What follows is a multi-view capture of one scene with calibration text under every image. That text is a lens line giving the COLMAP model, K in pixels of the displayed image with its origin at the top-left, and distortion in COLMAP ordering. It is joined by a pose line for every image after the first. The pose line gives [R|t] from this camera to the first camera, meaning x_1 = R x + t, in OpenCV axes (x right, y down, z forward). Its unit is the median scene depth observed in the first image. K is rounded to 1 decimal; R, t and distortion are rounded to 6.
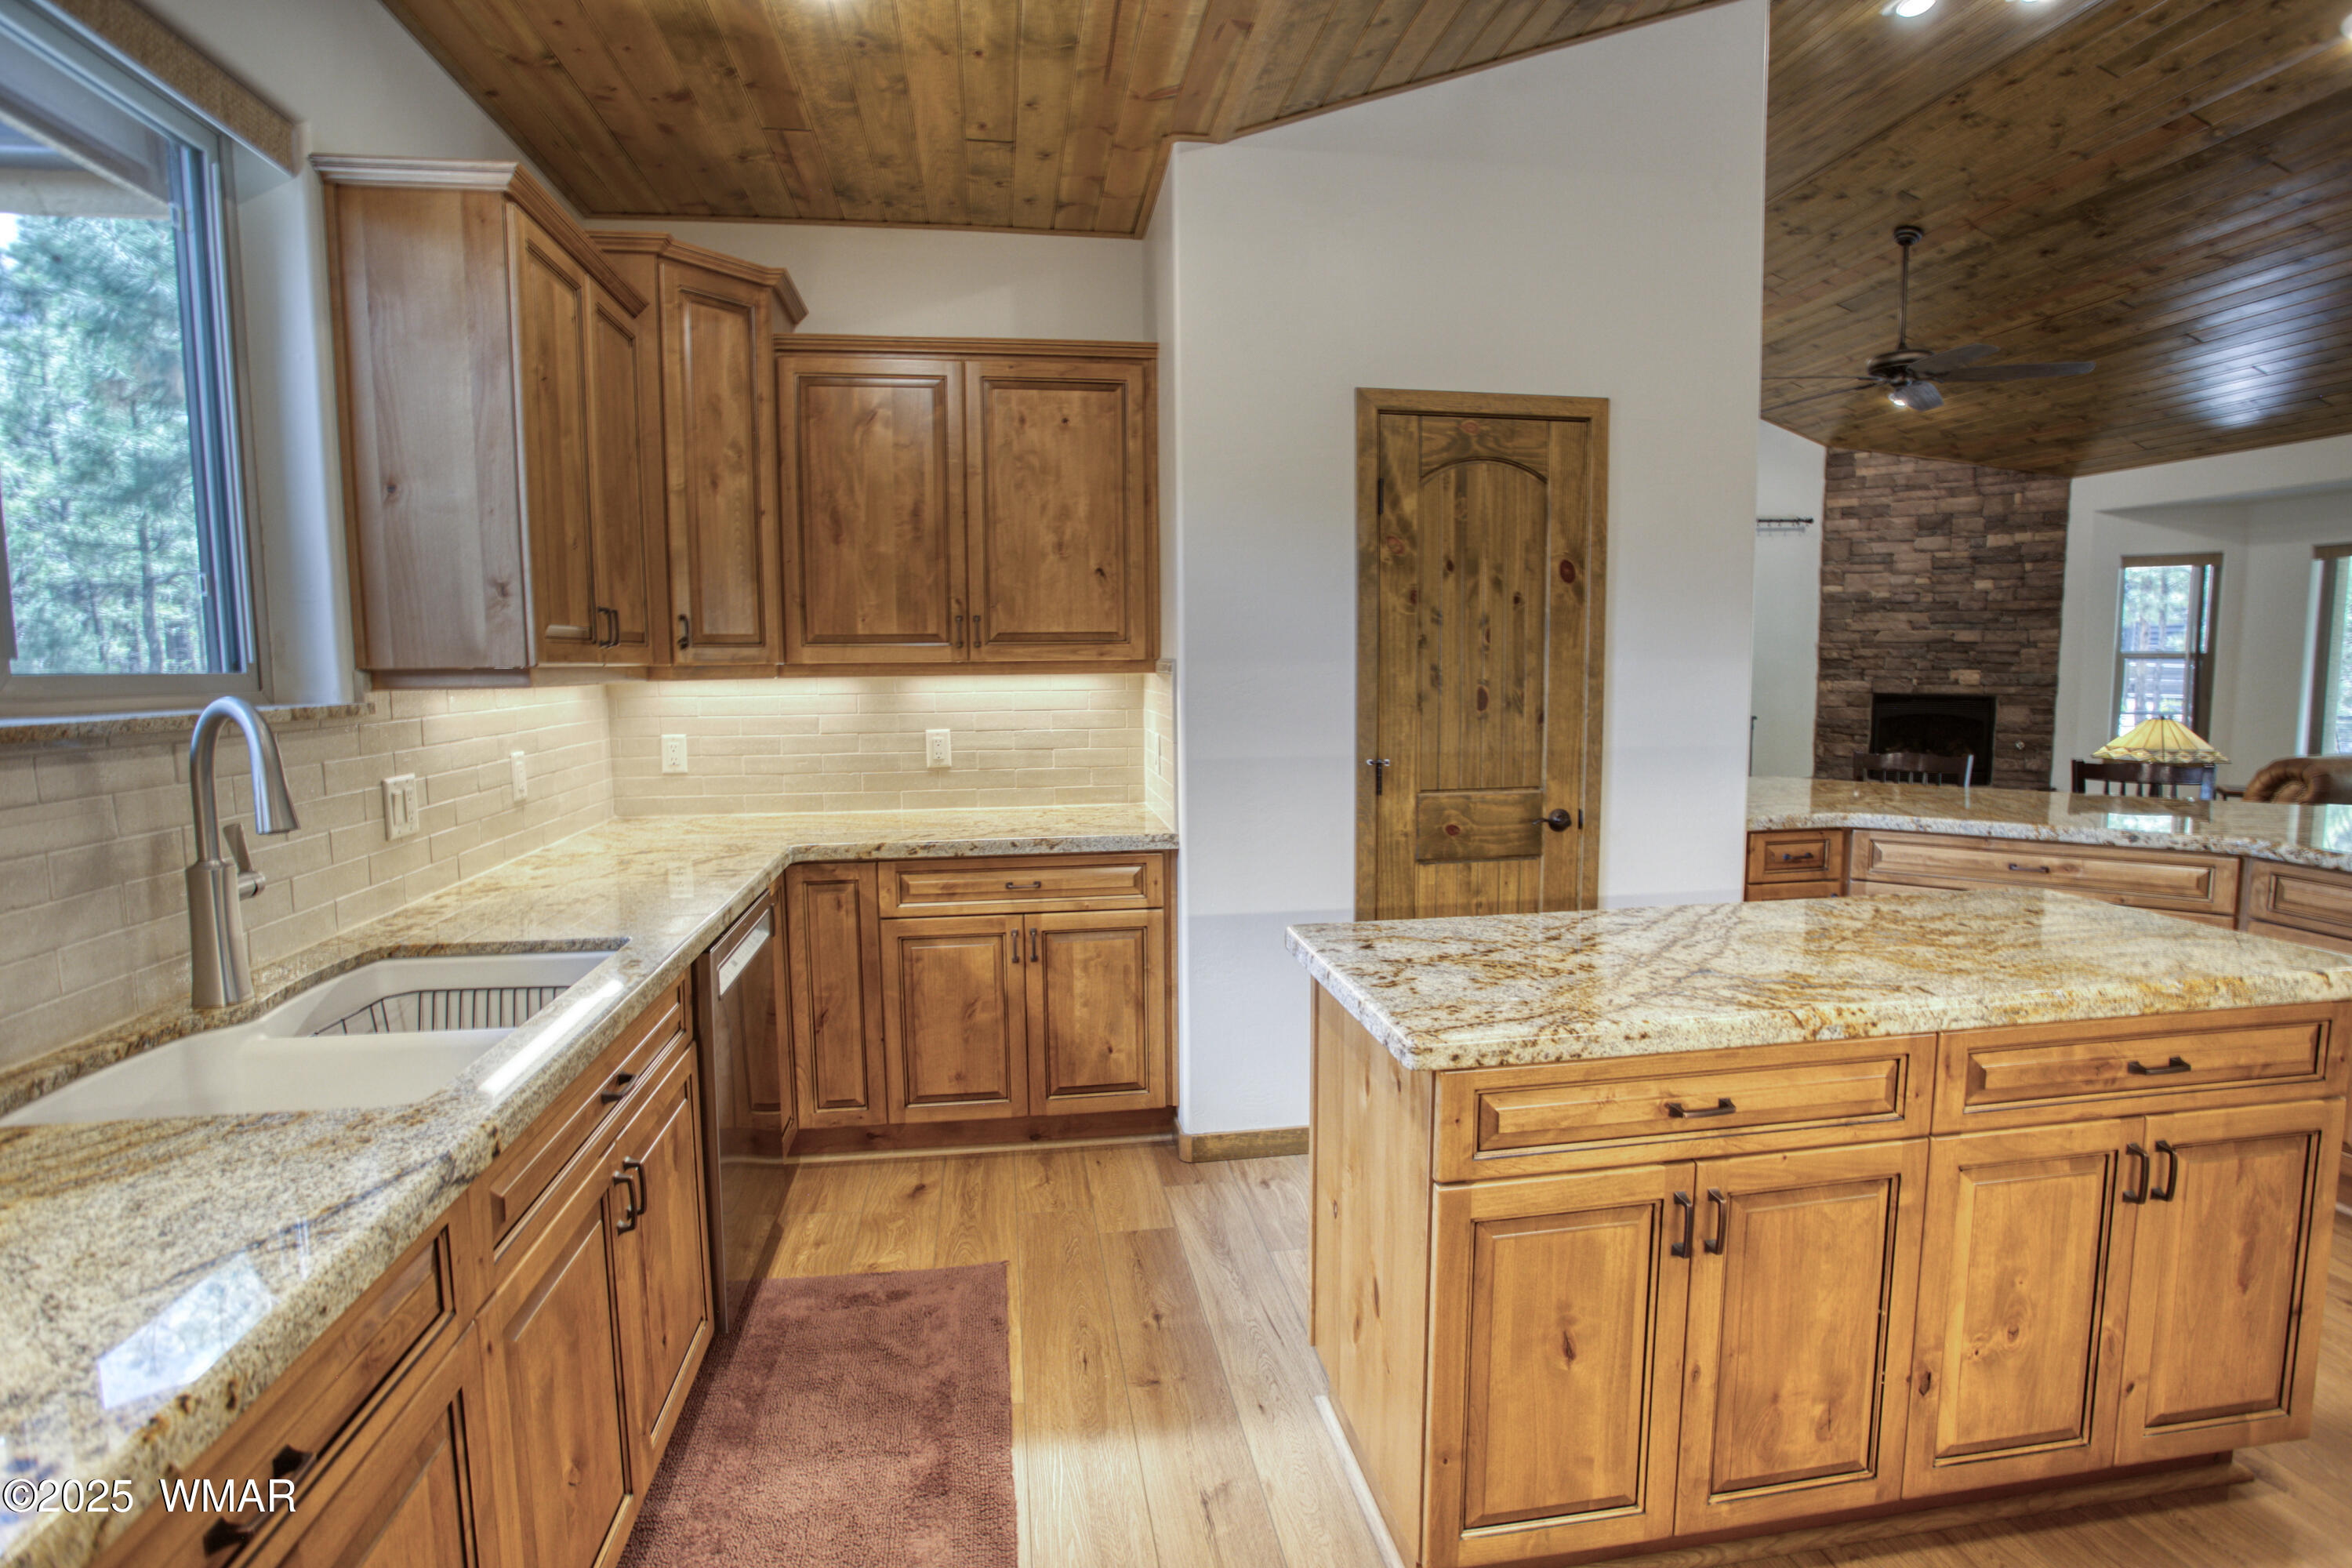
lens RADIAL K [[1163.4, 0, 1164.6], [0, 1163.4, 779.1], [0, 0, 1]] dist [-0.052648, 0.009216]
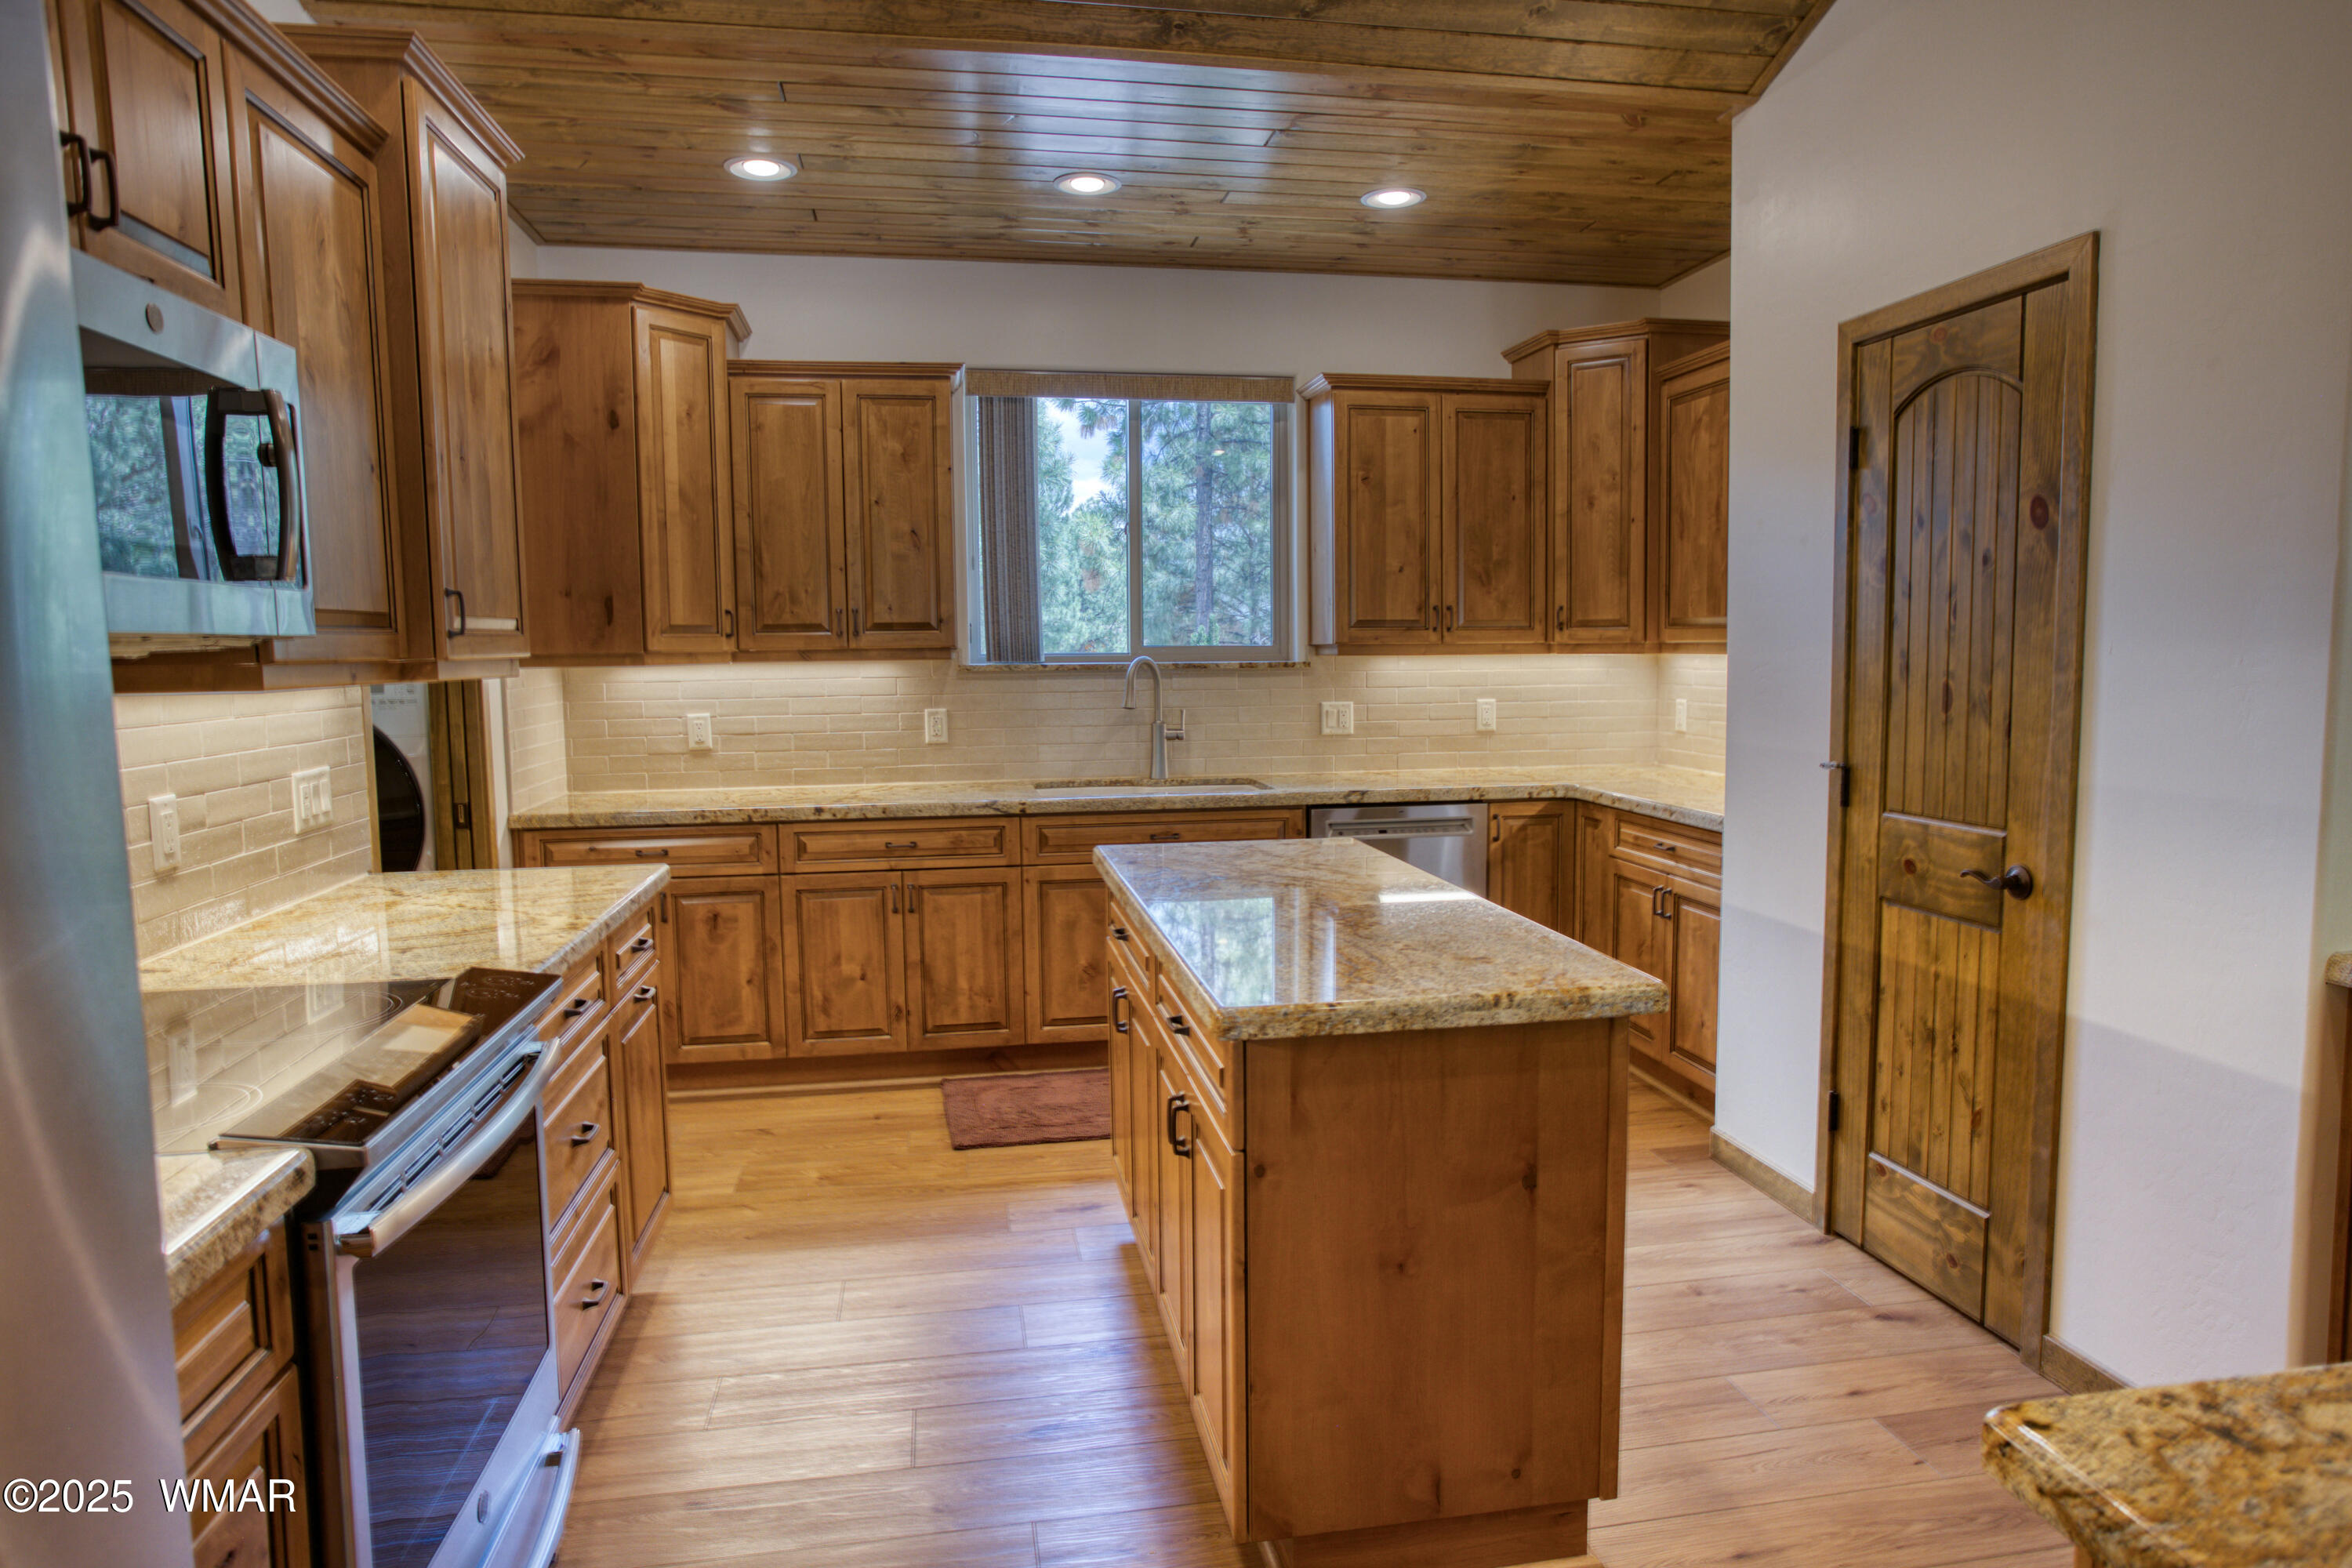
lens RADIAL K [[1424.3, 0, 1187.4], [0, 1424.3, 783.7], [0, 0, 1]] dist [0.004411, 0.002229]
pose [[0.021588, 0.105124, -0.994225, 1.183787], [-0.097830, 0.989906, 0.102543, -0.060668], [0.994969, 0.095051, 0.031654, 0.497973]]
